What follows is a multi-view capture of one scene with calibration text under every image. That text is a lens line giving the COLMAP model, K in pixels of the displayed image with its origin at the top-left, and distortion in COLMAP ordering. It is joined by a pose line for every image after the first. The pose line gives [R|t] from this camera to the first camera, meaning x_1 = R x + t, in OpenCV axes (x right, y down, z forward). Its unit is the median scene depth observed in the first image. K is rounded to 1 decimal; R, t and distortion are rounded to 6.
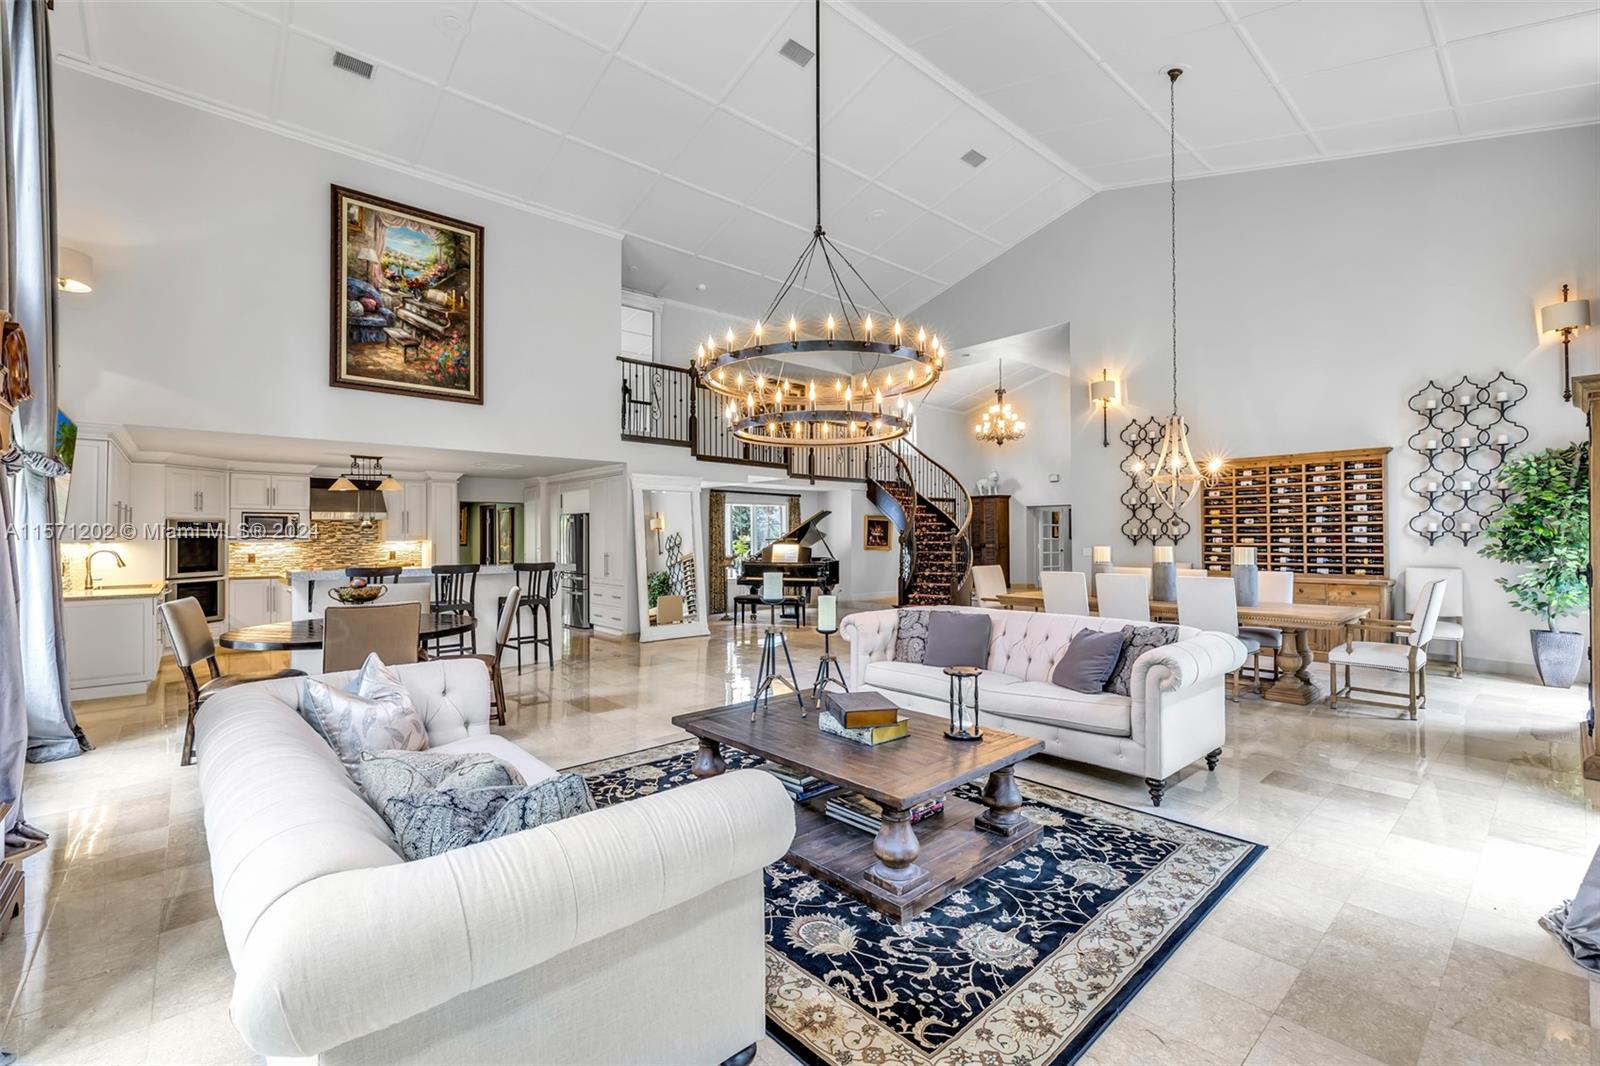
lens RADIAL K [[700.1, 0, 808.6], [0, 700.1, 535.8], [0, 0, 1]] dist [0.001083, -0.000059]
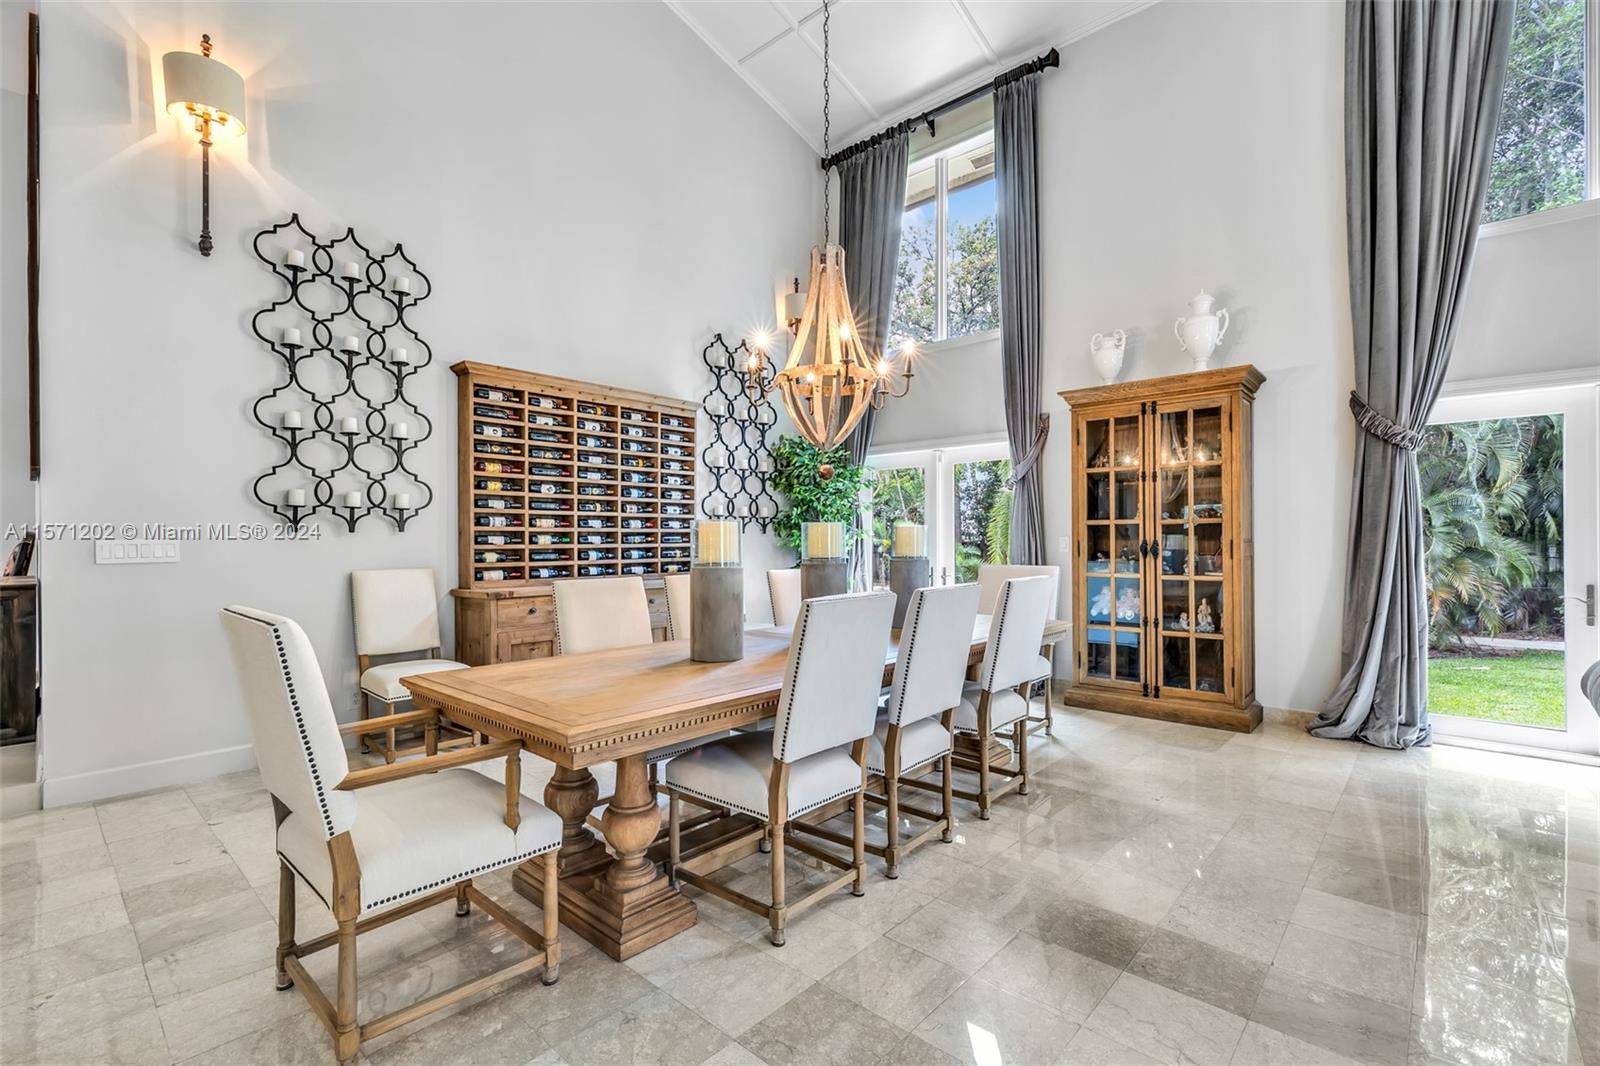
lens RADIAL K [[700.1, 0, 801.7], [0, 700.1, 537.4], [0, 0, 1]] dist [0.001083, -0.000059]
pose [[-0.111149, 0.006643, 0.993782, 0.048576], [0.001729, 0.999977, -0.006491, 0.023066], [-0.993802, 0.000997, -0.111158, 0.898414]]
